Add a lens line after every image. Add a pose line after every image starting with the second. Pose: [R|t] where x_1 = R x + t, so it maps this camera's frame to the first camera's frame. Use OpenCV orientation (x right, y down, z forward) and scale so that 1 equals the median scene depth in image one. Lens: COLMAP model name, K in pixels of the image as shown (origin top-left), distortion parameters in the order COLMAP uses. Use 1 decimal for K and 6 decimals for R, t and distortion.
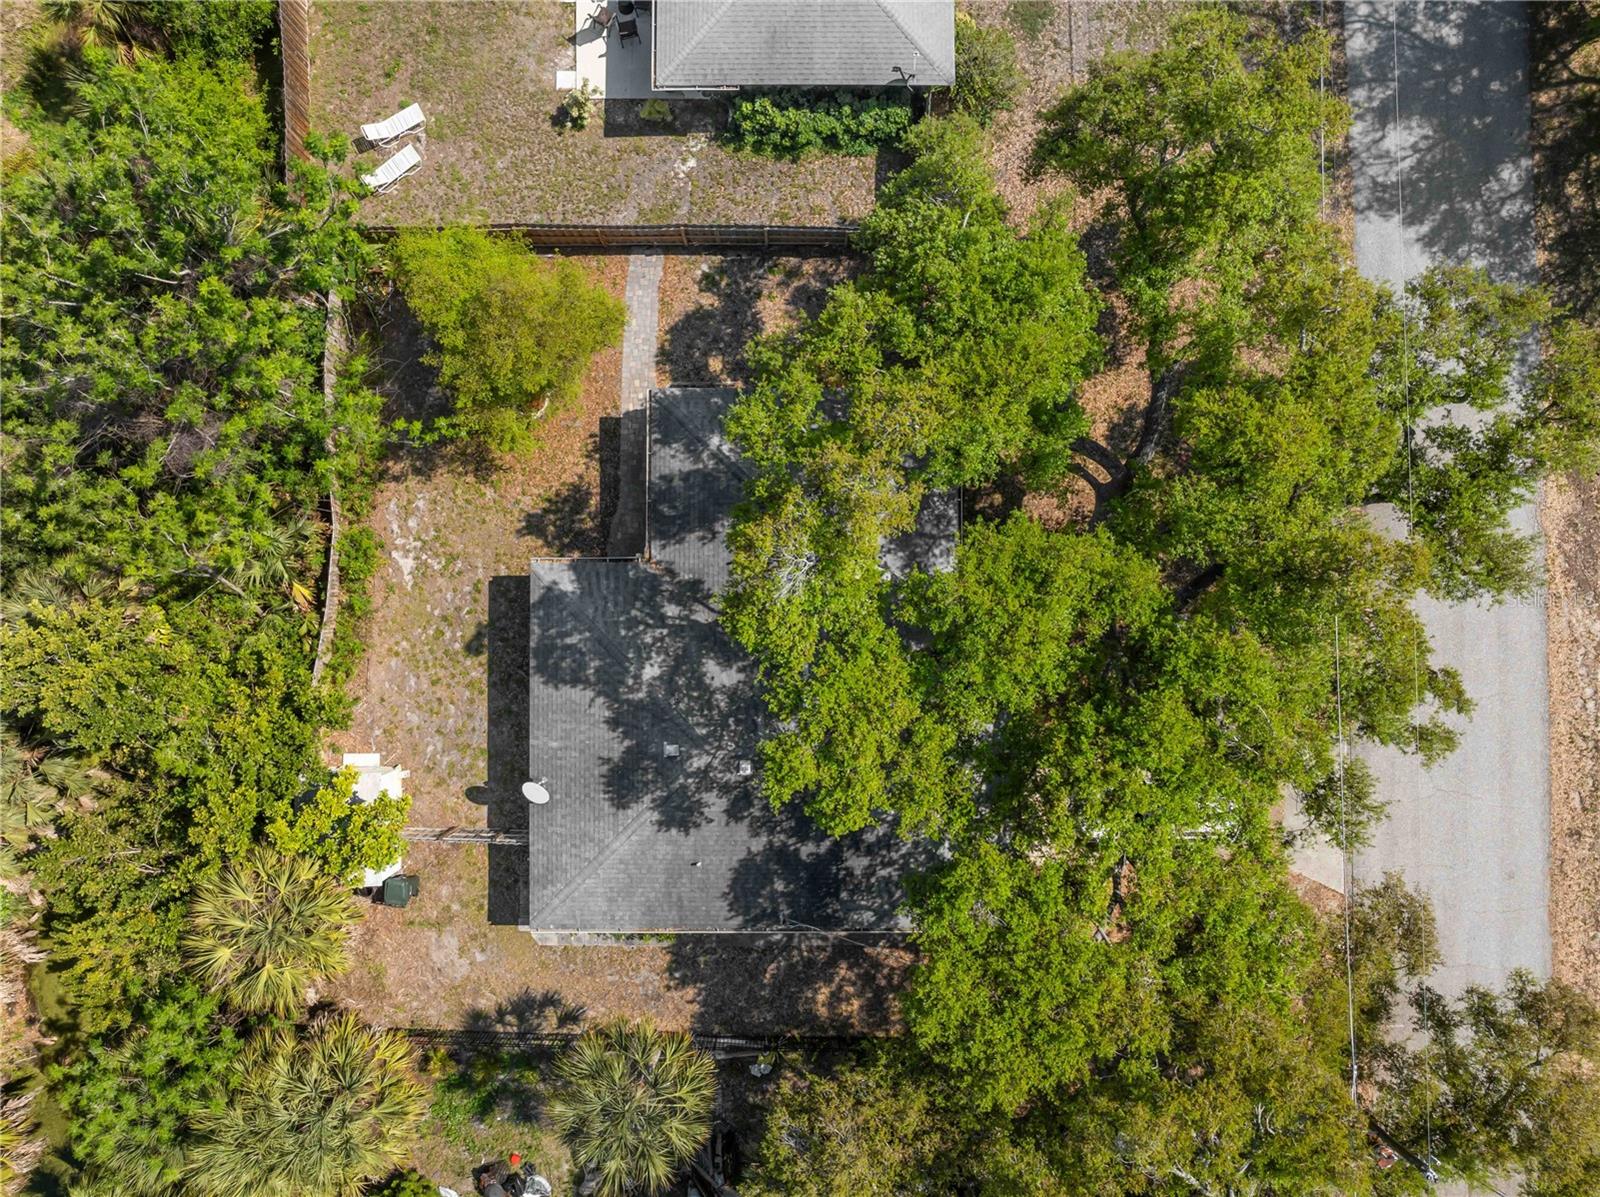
lens RADIAL K [[1131.9, 0, 800.0], [0, 1131.9, 598.5], [0, 0, 1]] dist [-0.047310, 0.000532]
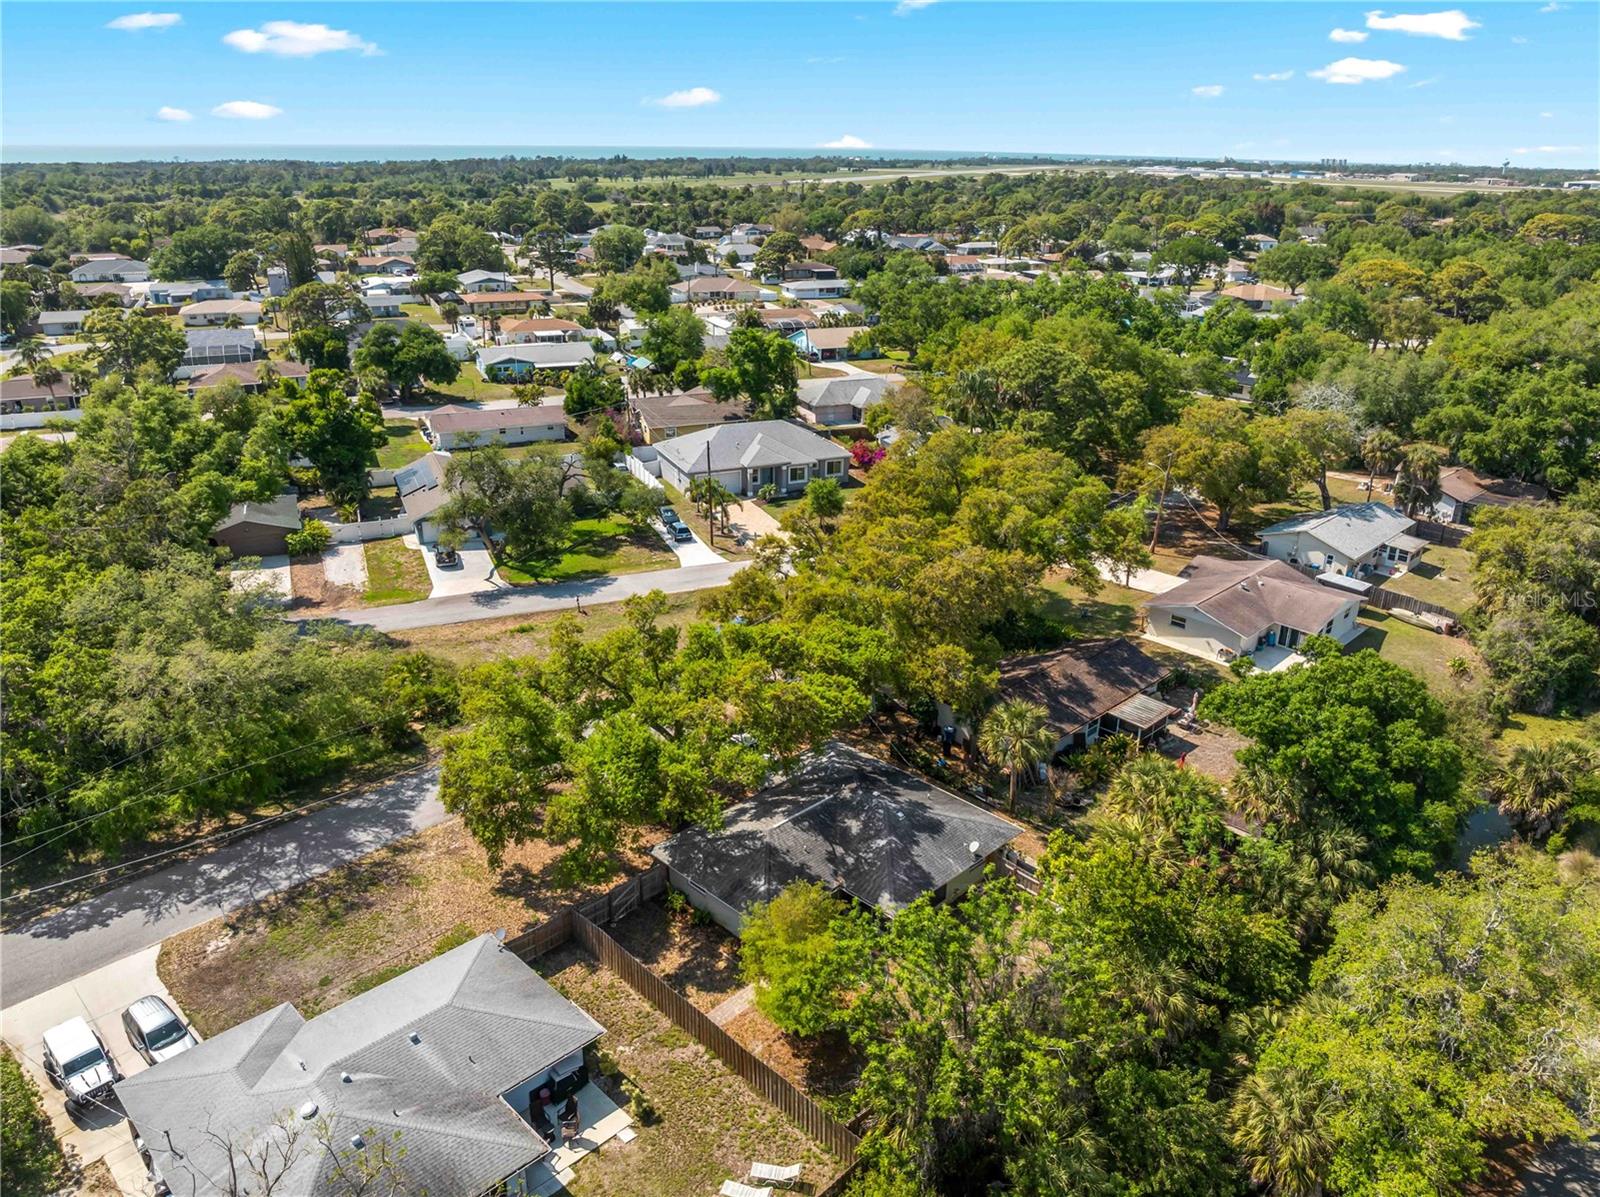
lens RADIAL K [[1131.9, 0, 800.0], [0, 1131.9, 598.5], [0, 0, 1]] dist [-0.047310, 0.000532]
pose [[-0.704357, -0.279464, 0.652520, -1.000664], [0.709076, -0.234187, 0.665107, -1.025223], [-0.033062, 0.931159, 0.363112, -0.014008]]
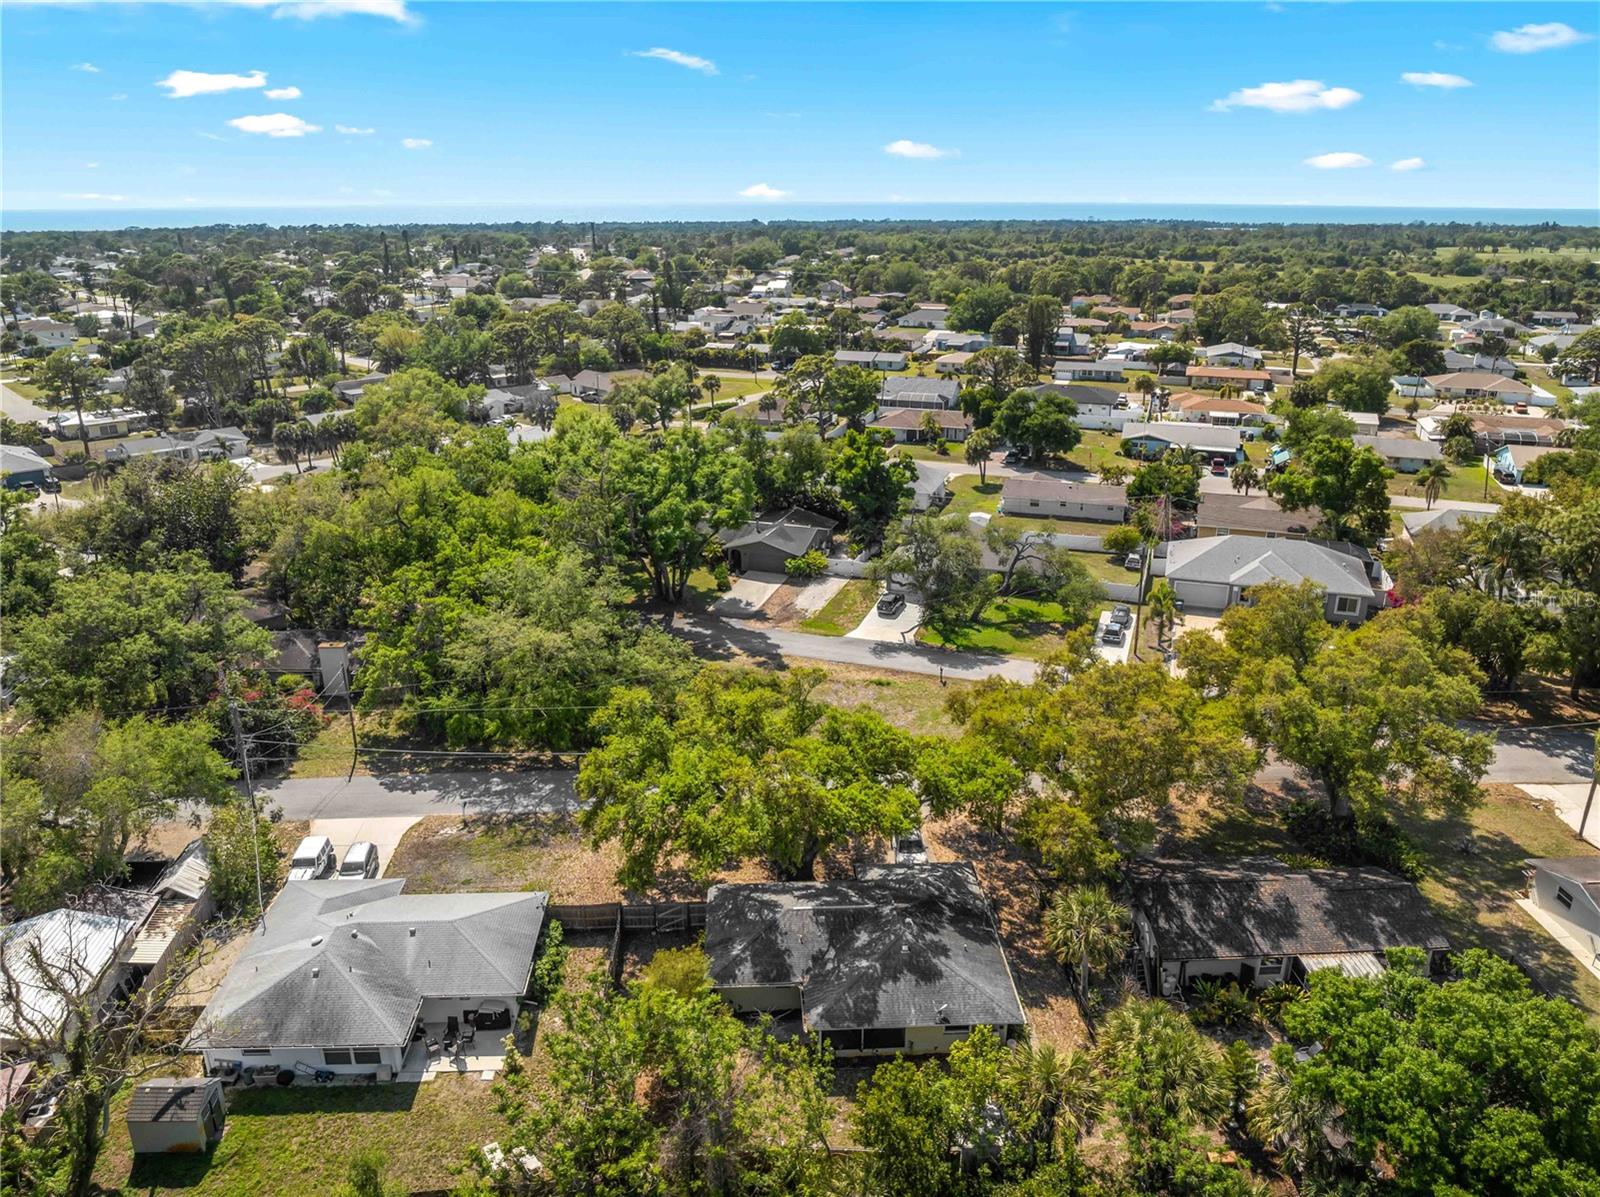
lens RADIAL K [[1117.2, 0, 800.0], [0, 1117.2, 598.5], [0, 0, 1]] dist [-0.039065, -0.003357]
pose [[-0.044661, -0.339925, 0.939392, -1.443843], [0.998840, 0.001729, 0.048113, -0.112528], [-0.017979, 0.940451, 0.339454, -0.137755]]
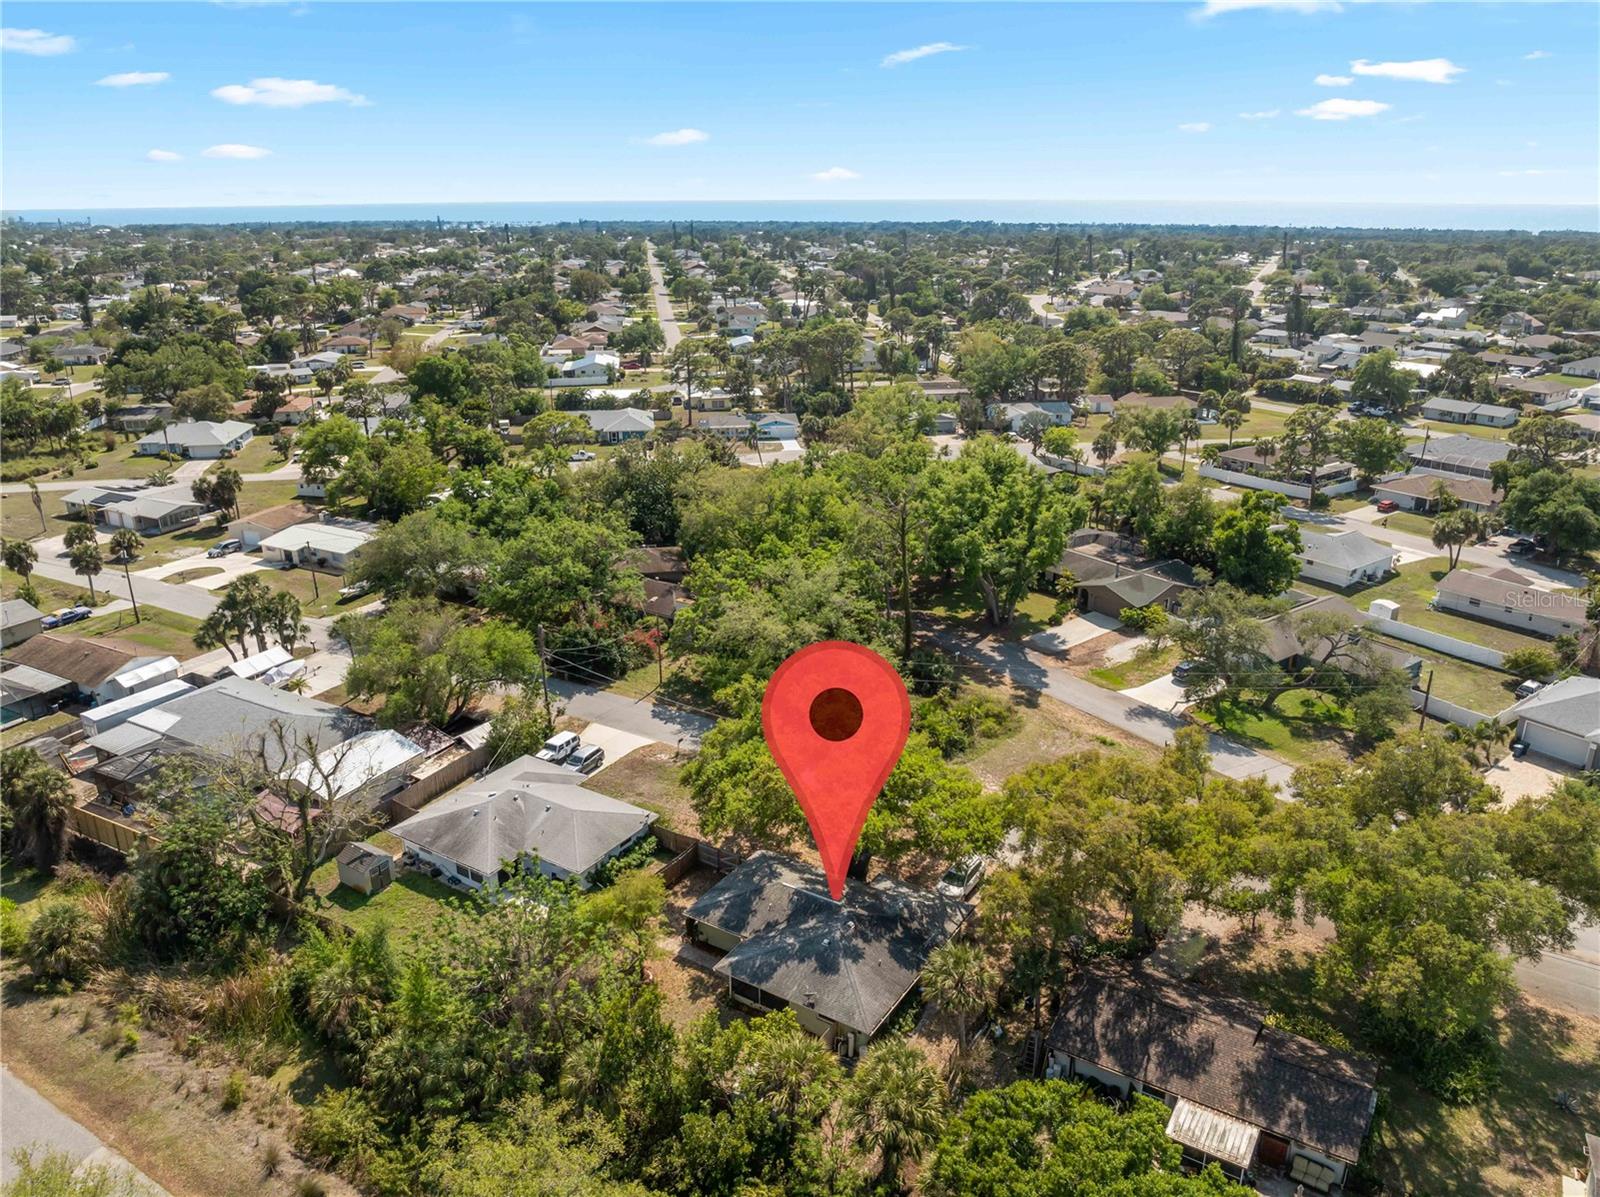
lens RADIAL K [[1117.2, 0, 800.0], [0, 1117.2, 598.5], [0, 0, 1]] dist [-0.039065, -0.003357]
pose [[0.532962, -0.290392, 0.794748, -1.458800], [0.846075, 0.194436, -0.496337, 0.904960], [-0.010396, 0.936946, 0.349321, -0.316907]]
